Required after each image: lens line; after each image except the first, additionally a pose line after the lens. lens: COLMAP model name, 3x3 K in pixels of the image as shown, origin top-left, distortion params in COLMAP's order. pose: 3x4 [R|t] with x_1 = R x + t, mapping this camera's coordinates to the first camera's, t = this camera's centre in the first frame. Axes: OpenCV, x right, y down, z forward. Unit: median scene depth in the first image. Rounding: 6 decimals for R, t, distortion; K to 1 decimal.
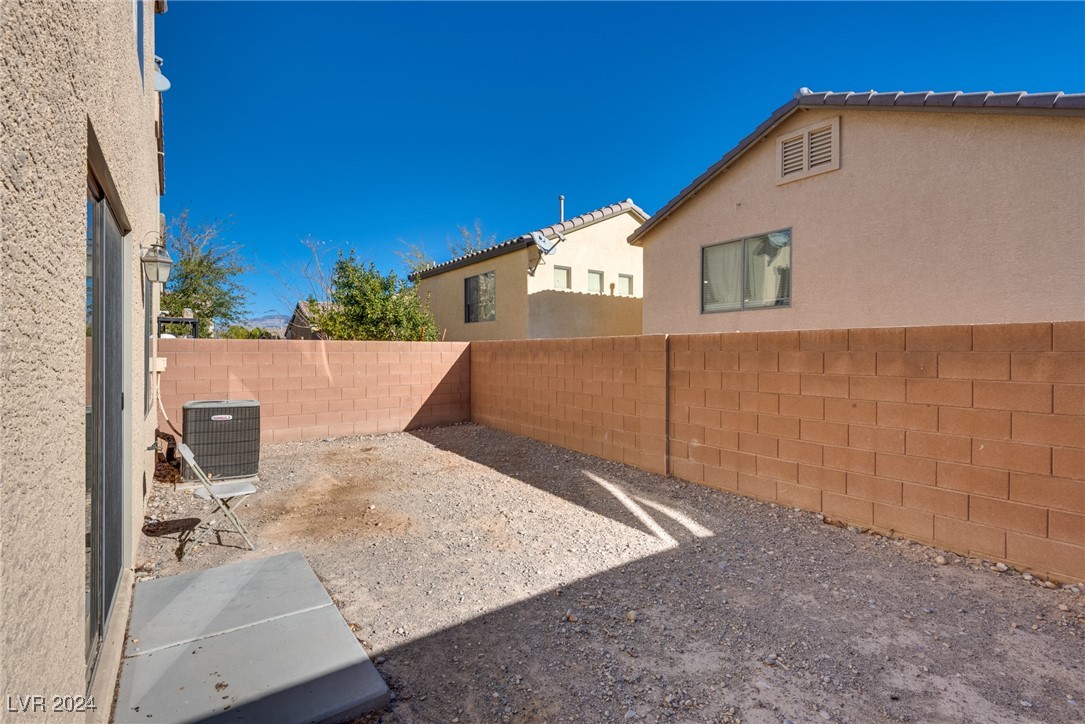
lens RADIAL K [[487.6, 0, 542.5], [0, 487.6, 362.0], [0, 0, 1]] dist [0.001398, 0.000069]
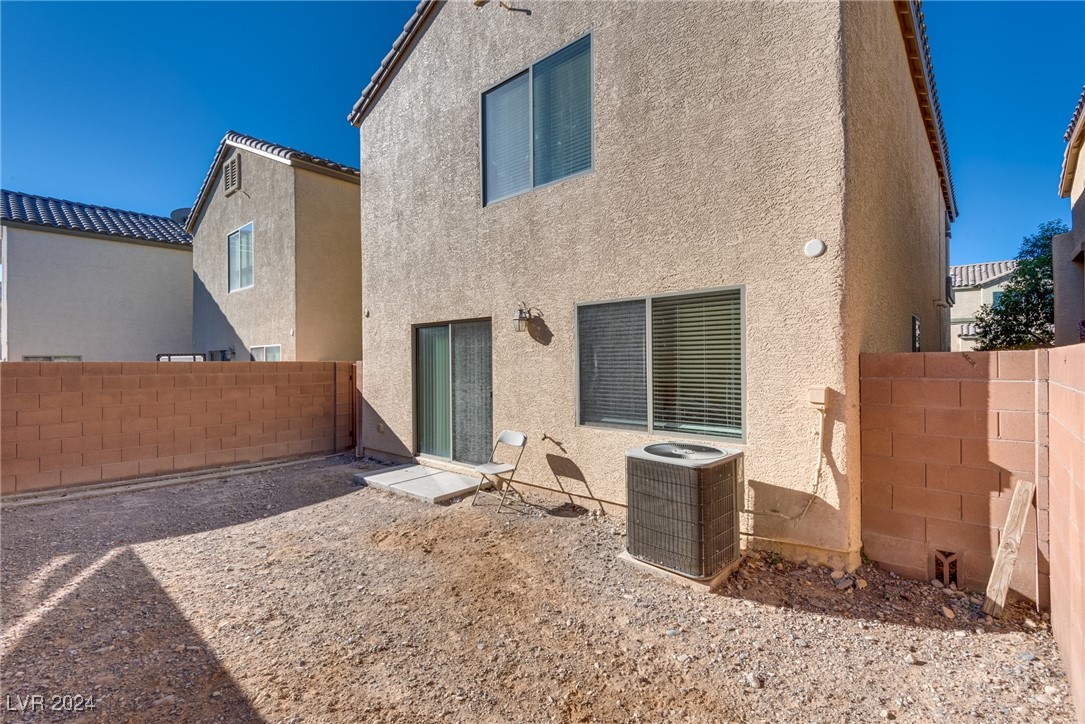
lens RADIAL K [[496.6, 0, 546.4], [0, 496.6, 361.2], [0, 0, 1]] dist [-0.000842, -0.000314]
pose [[-0.976980, 0.007493, -0.213200, -0.331726], [0.003352, 0.999799, 0.019779, -0.060116], [0.213306, 0.018609, -0.976808, 1.712355]]
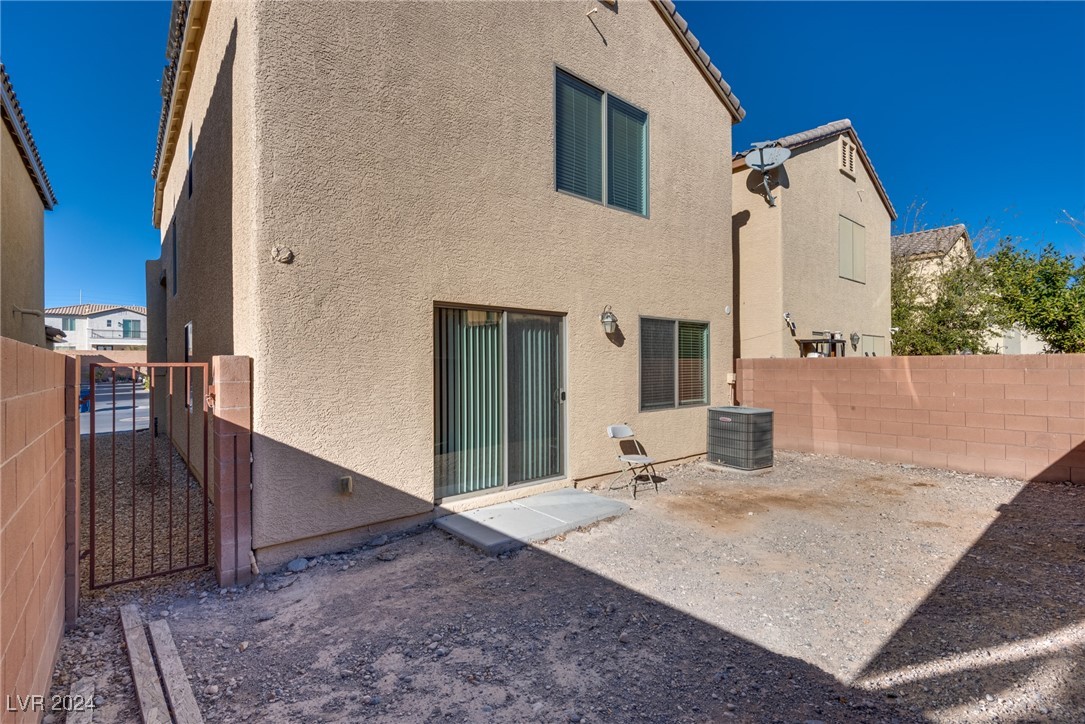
lens RADIAL K [[496.6, 0, 546.4], [0, 496.6, 361.2], [0, 0, 1]] dist [-0.000842, -0.000314]
pose [[0.077431, -0.007174, -0.996972, 0.646449], [-0.016706, 0.999824, -0.008492, -0.024106], [0.996858, 0.017313, 0.077297, 0.398874]]
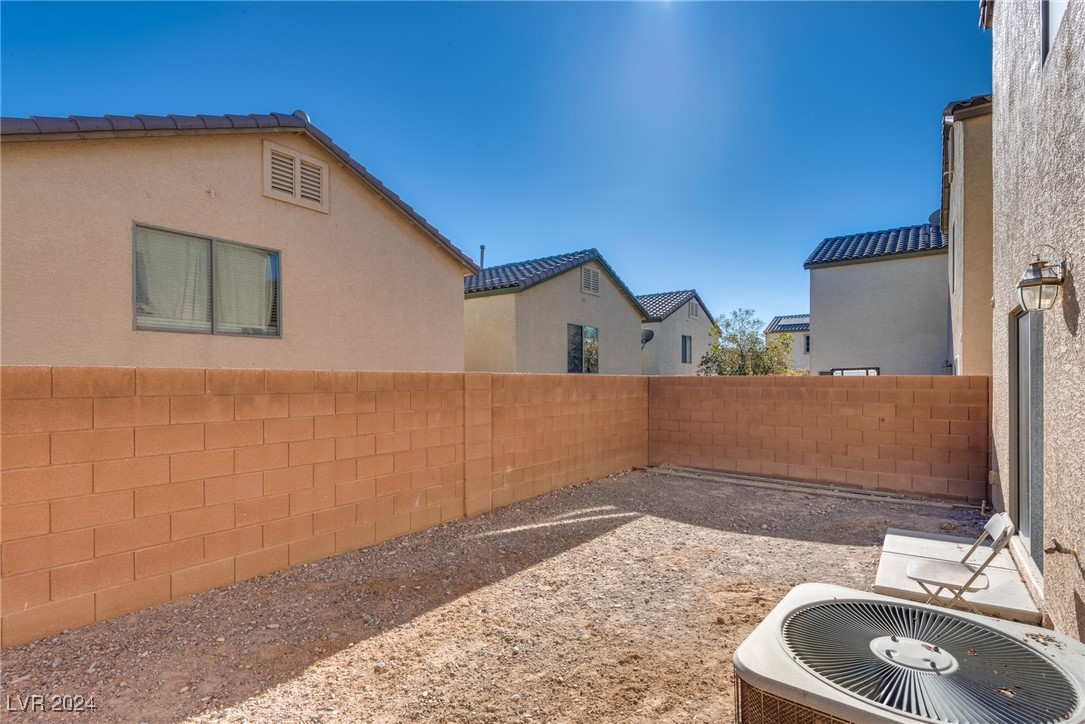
lens RADIAL K [[510.6, 0, 547.5], [0, 510.6, 381.9], [0, 0, 1]] dist [0.037892, -0.000068]
pose [[-0.296507, -0.002232, 0.955028, -0.867198], [0.022690, 0.999699, 0.009381, -0.047954], [-0.954761, 0.024451, -0.296367, 1.282602]]
